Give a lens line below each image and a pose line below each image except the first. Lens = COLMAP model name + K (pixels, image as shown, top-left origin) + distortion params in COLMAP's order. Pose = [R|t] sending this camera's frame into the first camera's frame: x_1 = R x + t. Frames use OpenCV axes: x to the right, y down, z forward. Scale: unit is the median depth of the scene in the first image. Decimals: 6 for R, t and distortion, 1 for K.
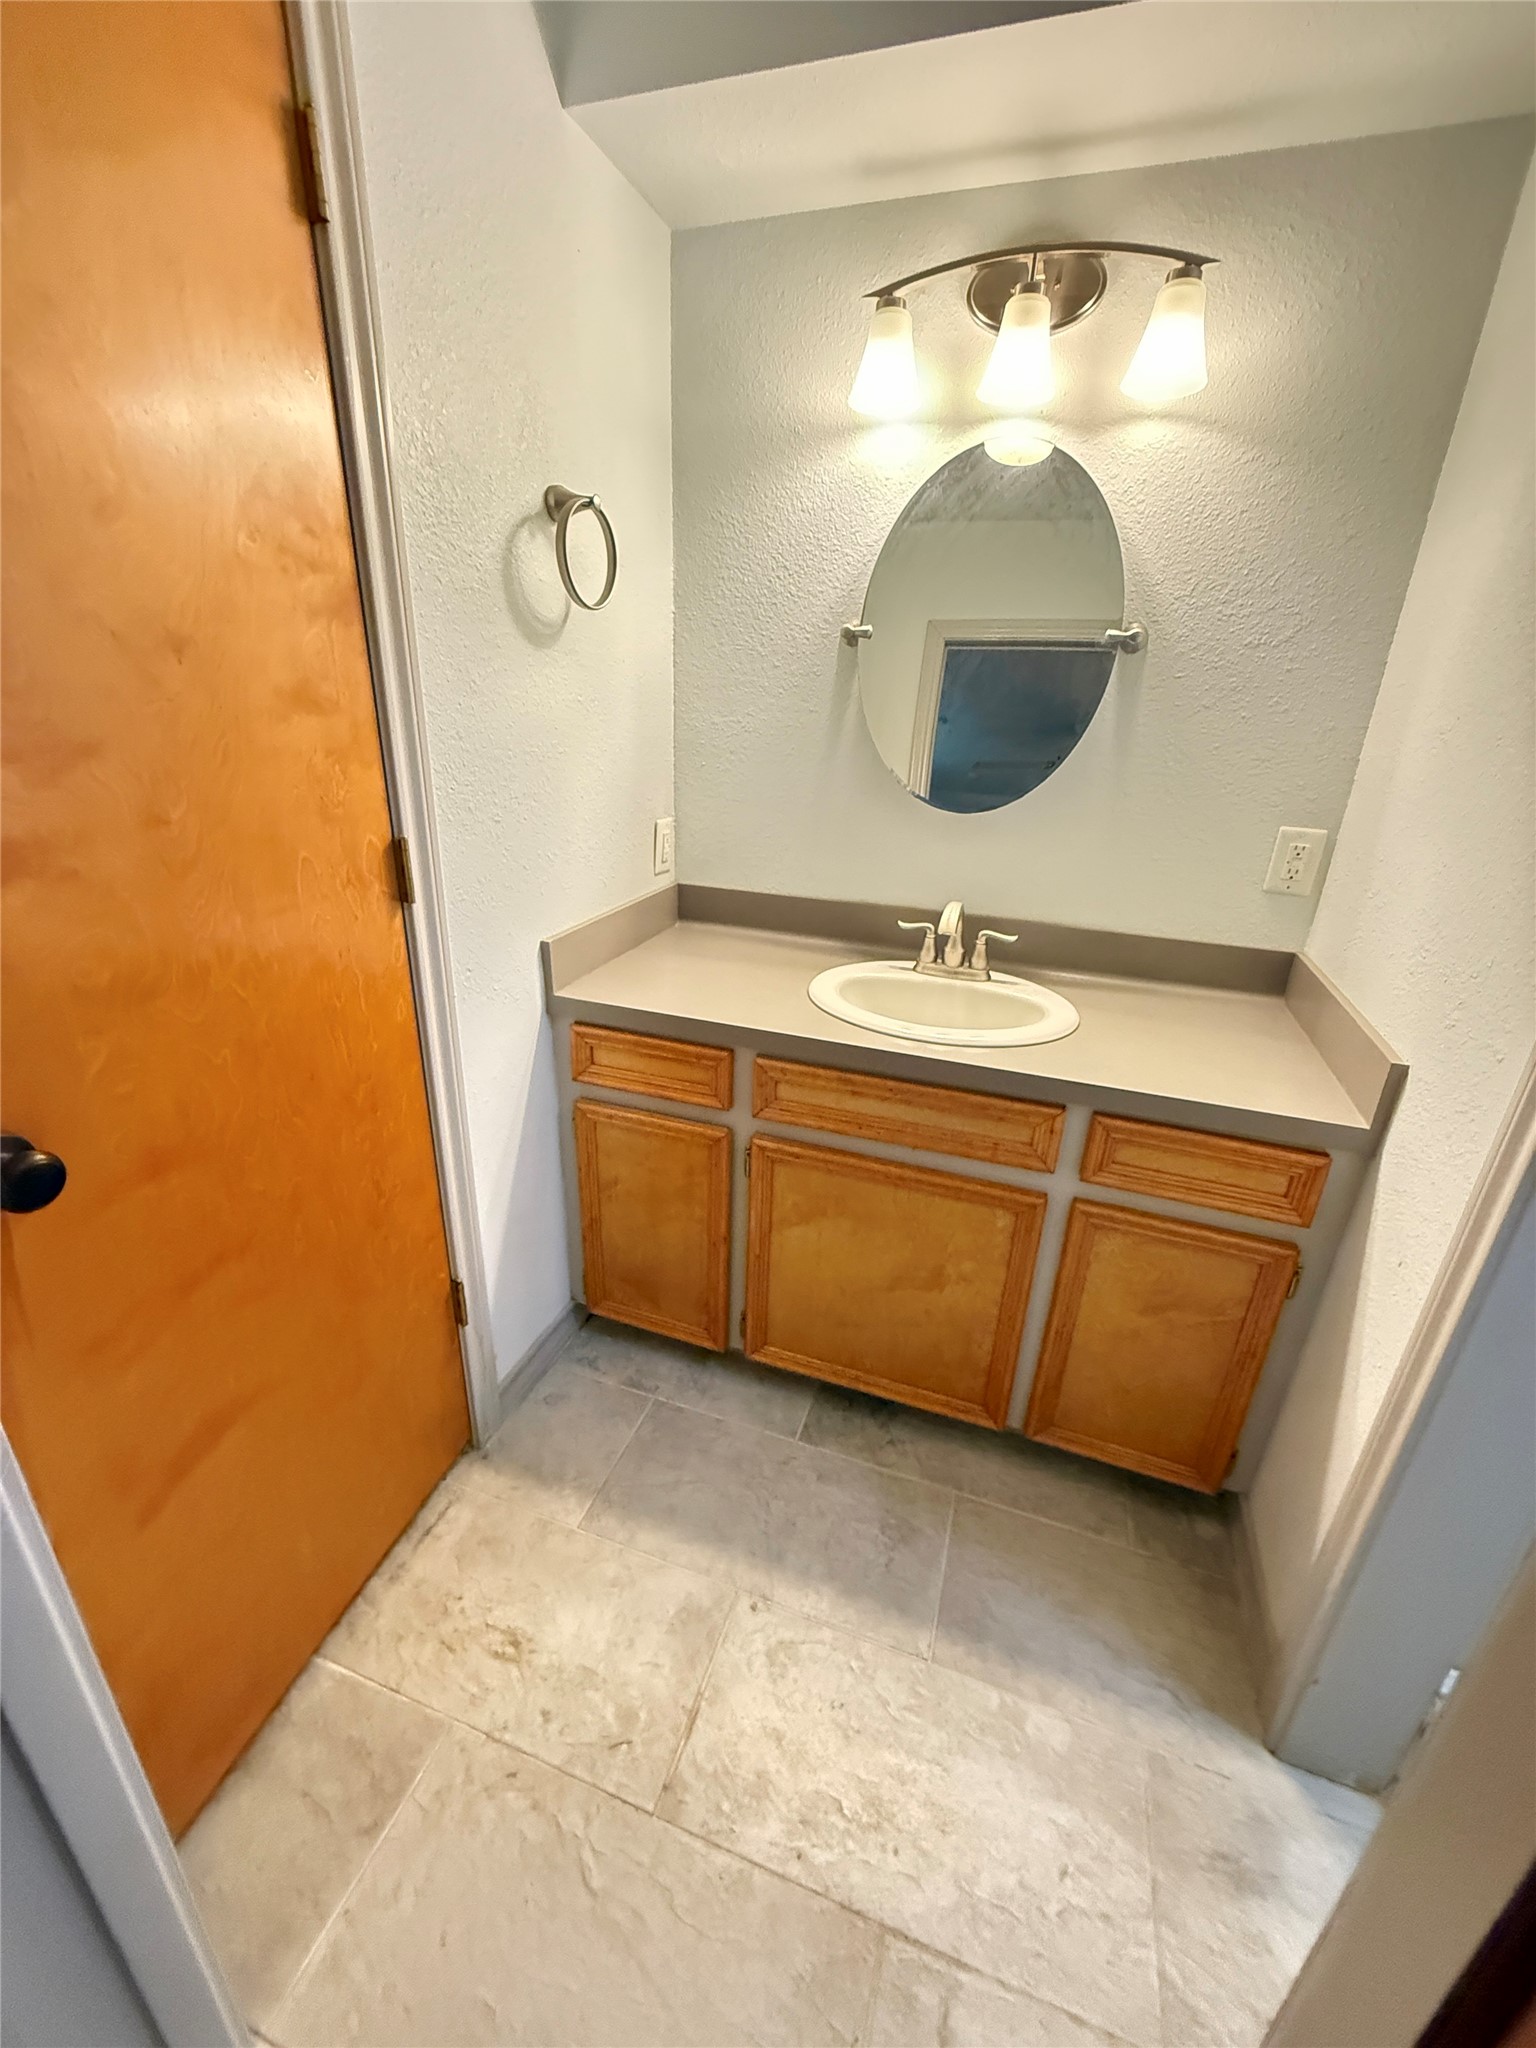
lens RADIAL K [[817.7, 0, 766.9], [0, 817.7, 1022.1], [0, 0, 1]] dist [-0.002159, -0.000065]
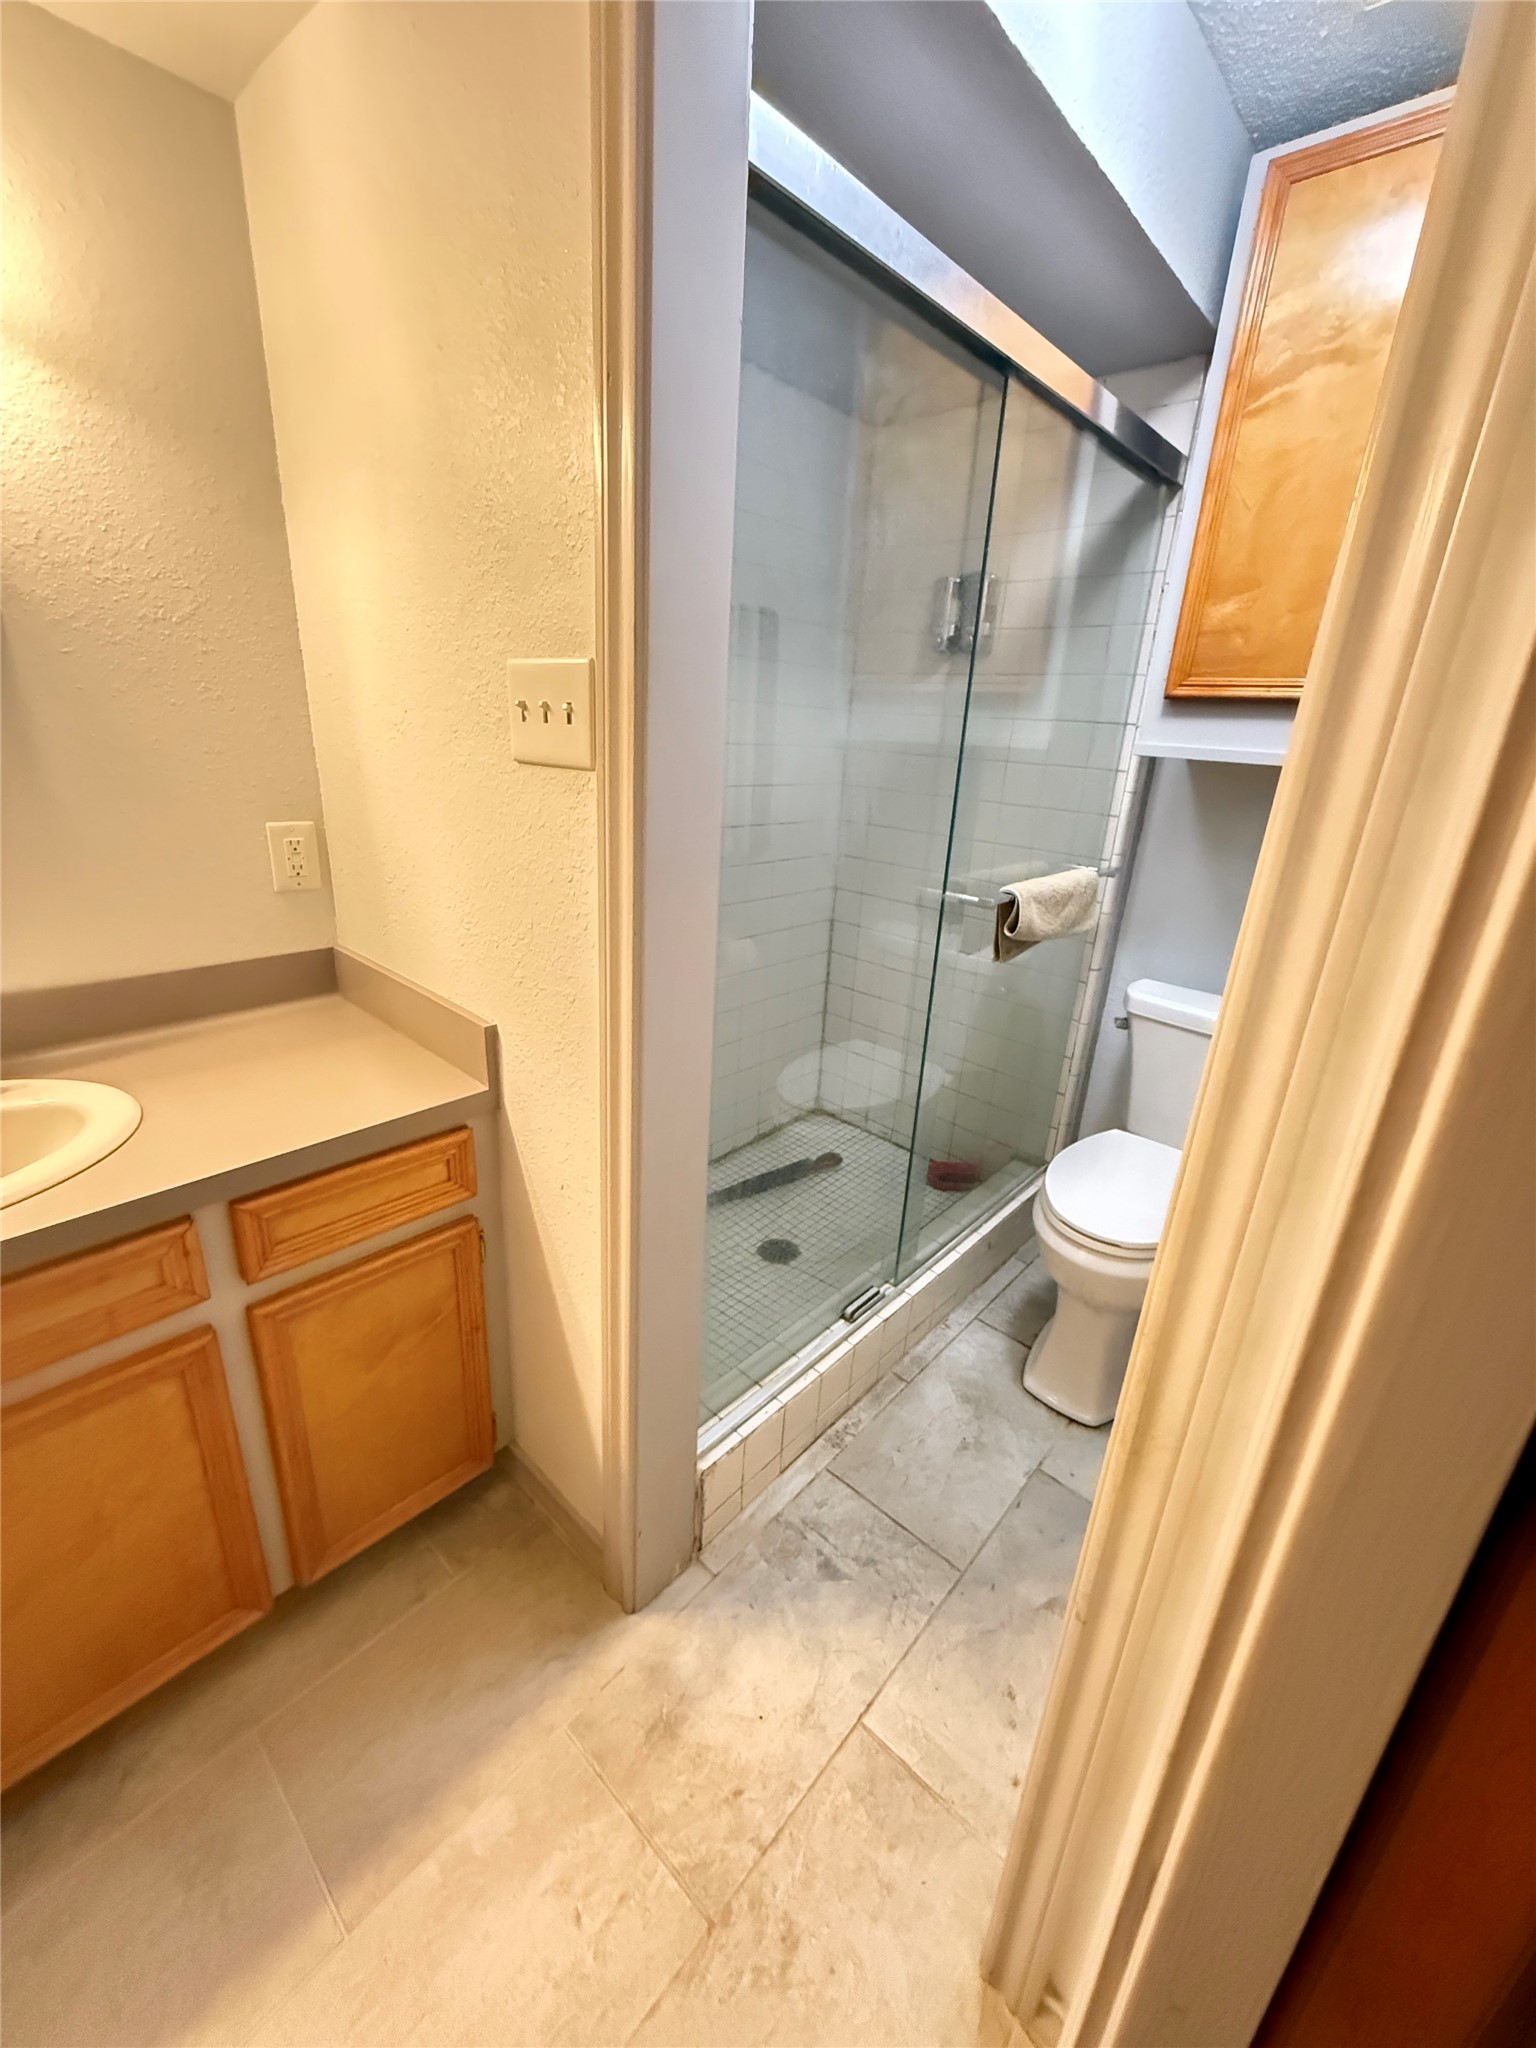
lens RADIAL K [[817.7, 0, 768.5], [0, 817.7, 1018.4], [0, 0, 1]] dist [-0.002159, -0.000065]
pose [[0.387129, -0.325854, 0.862526, -0.027737], [0.302192, 0.928639, 0.215197, -0.070252], [-0.871098, 0.177339, 0.457973, 0.135427]]
